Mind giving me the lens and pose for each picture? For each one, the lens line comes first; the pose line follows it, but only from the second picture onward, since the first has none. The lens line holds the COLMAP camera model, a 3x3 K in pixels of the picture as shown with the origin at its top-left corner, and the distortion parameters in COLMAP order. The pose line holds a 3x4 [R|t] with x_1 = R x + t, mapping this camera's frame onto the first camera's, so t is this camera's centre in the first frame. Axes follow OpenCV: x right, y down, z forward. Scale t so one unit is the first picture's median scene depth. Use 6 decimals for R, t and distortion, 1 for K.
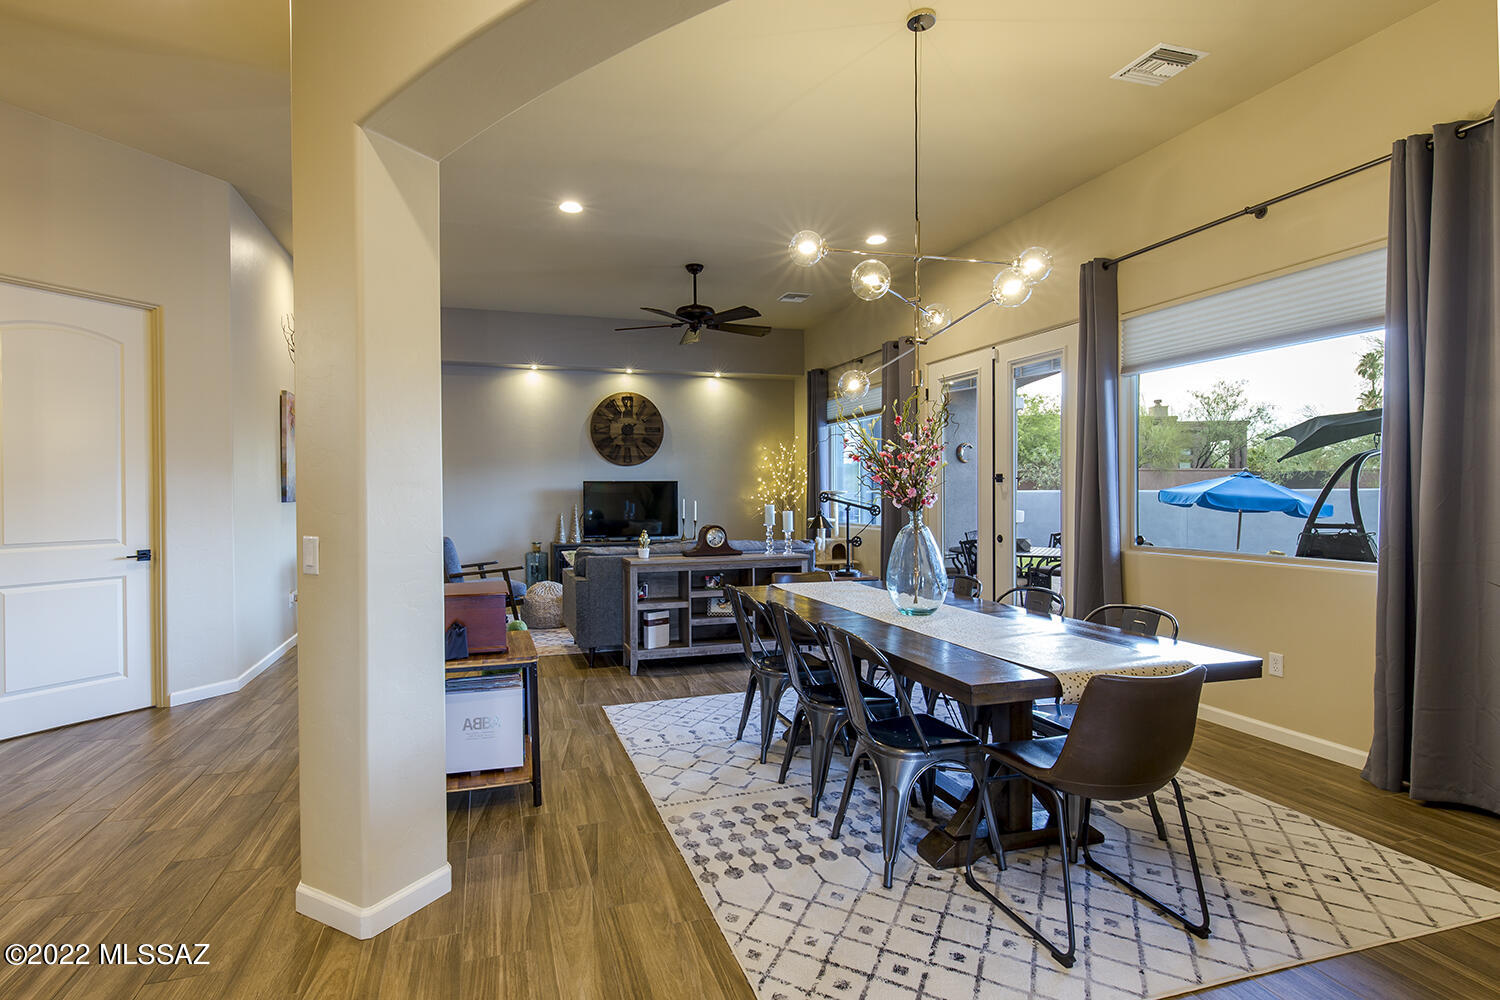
lens RADIAL K [[738.6, 0, 724.6], [0, 738.6, 503.2], [0, 0, 1]] dist [0.027898, -0.000109]
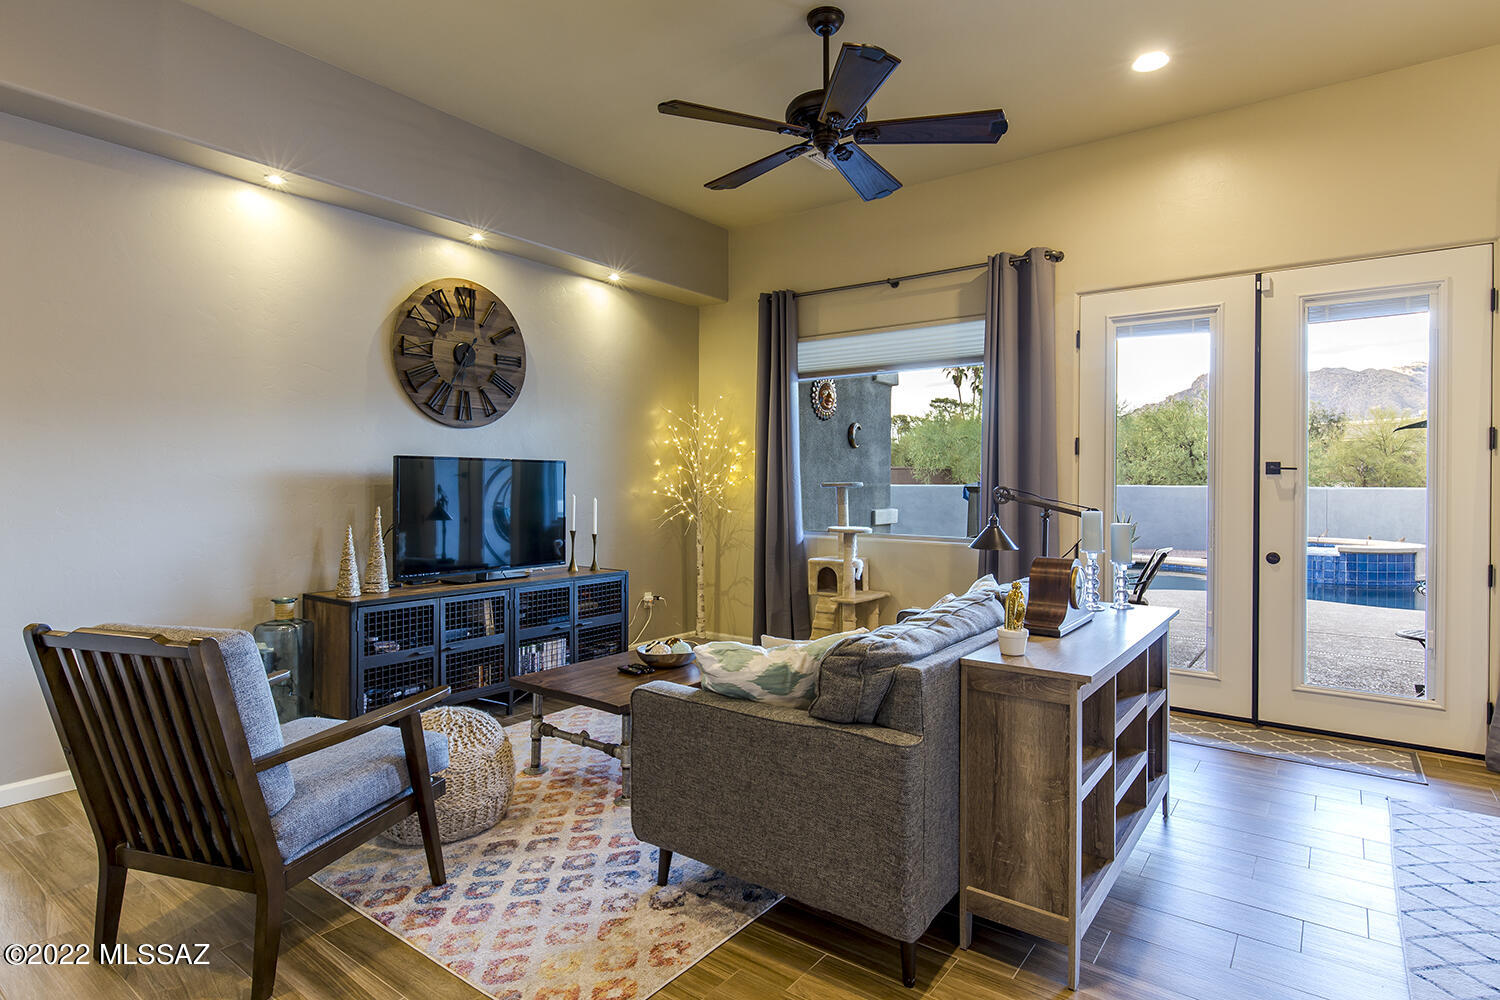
lens RADIAL K [[799.5, 0, 760.0], [0, 799.5, 486.8], [0, 0, 1]] dist [-0.001310, -0.000183]
pose [[0.809916, 0.008074, 0.586490, -0.285363], [-0.002442, 0.999943, -0.010395, -0.005782], [-0.586540, 0.006987, 0.809890, 0.451600]]
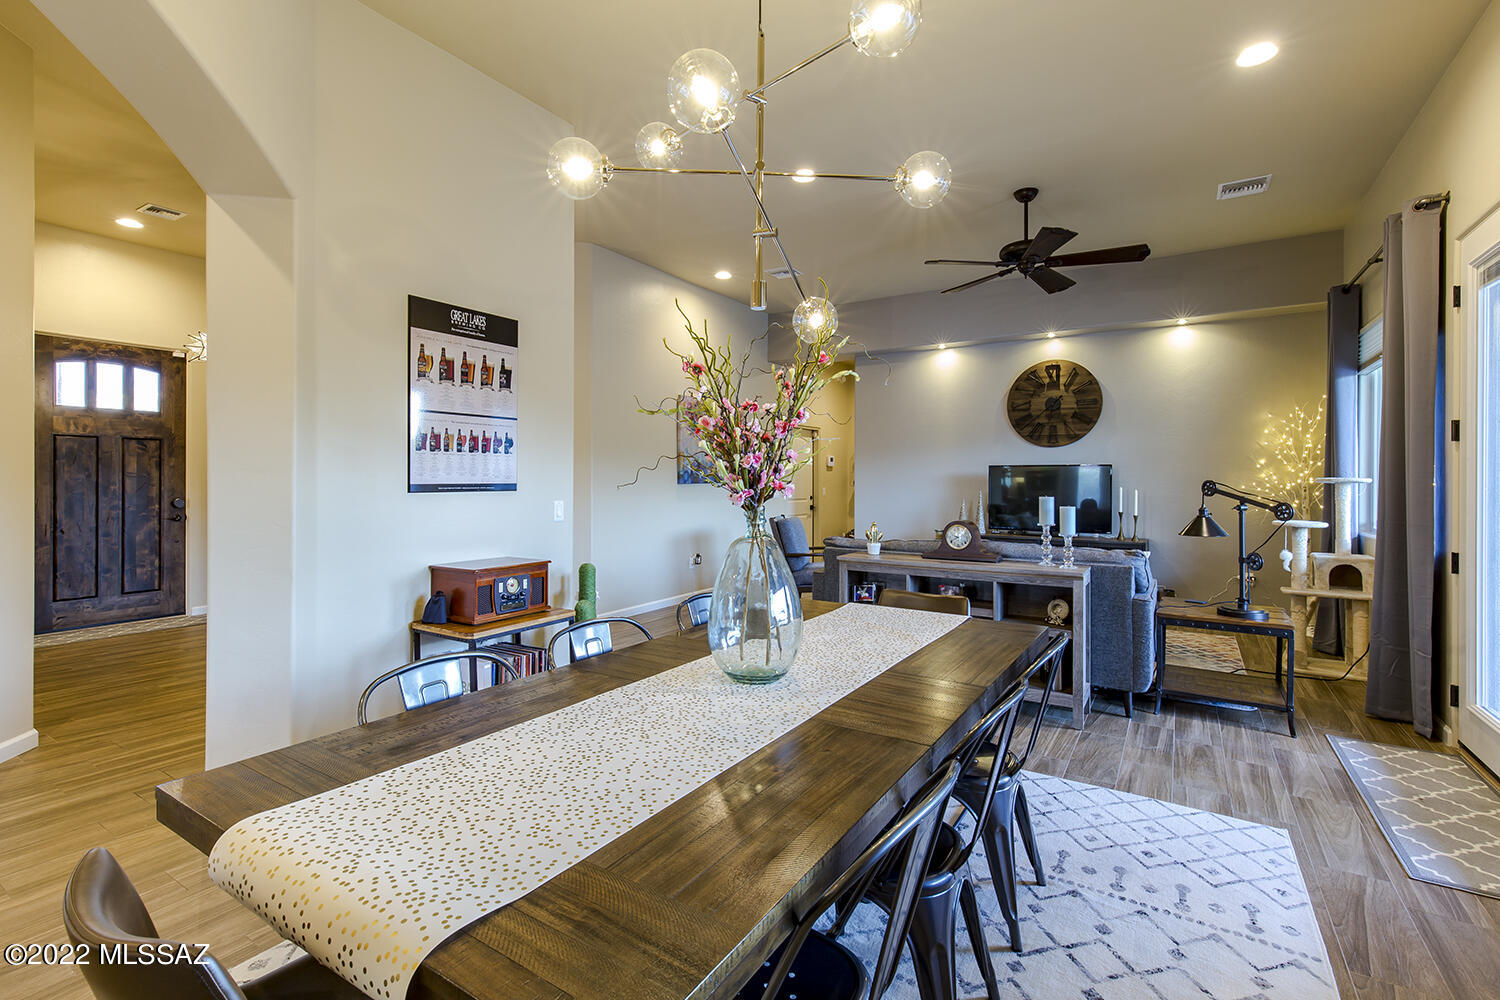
lens RADIAL K [[693.1, 0, 744.8], [0, 693.1, 474.5], [0, 0, 1]] dist [0.003607, 0.000177]
pose [[0.639774, 0.002684, -0.768558, 0.253511], [-0.017430, 0.999787, -0.011019, -0.004421], [0.768365, 0.020446, 0.639685, 0.225649]]
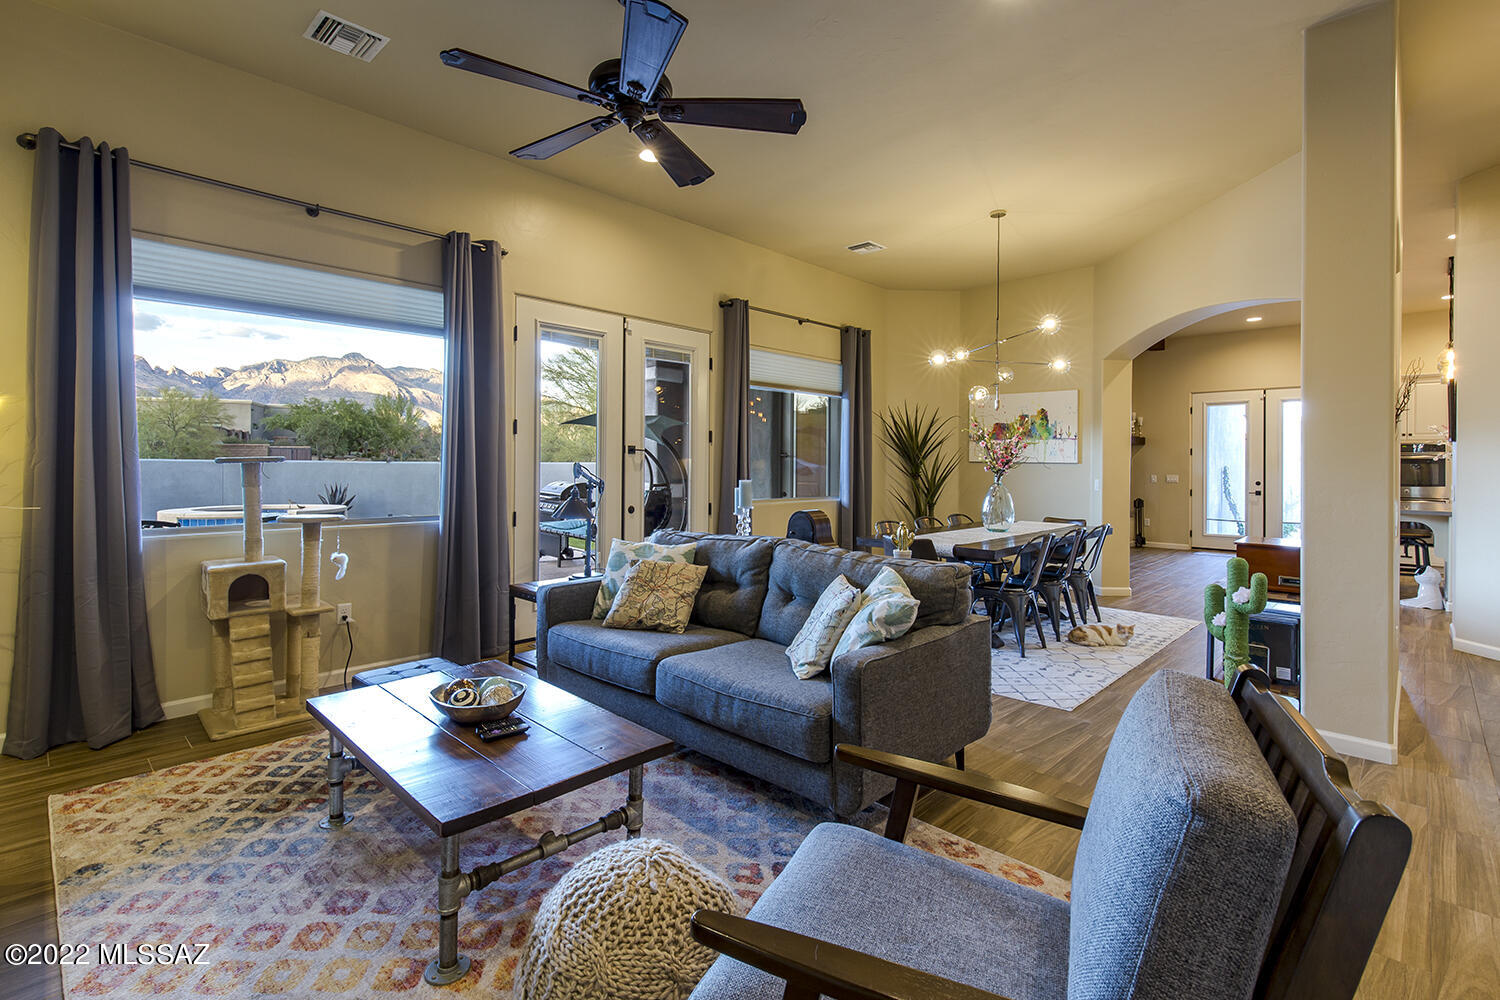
lens RADIAL K [[693.1, 0, 744.8], [0, 693.1, 474.5], [0, 0, 1]] dist [0.003607, 0.000177]
pose [[-0.476405, -0.011673, 0.879148, -0.352803], [0.008300, 0.999808, 0.017773, -0.010649], [-0.879187, 0.015764, -0.476217, 0.866464]]
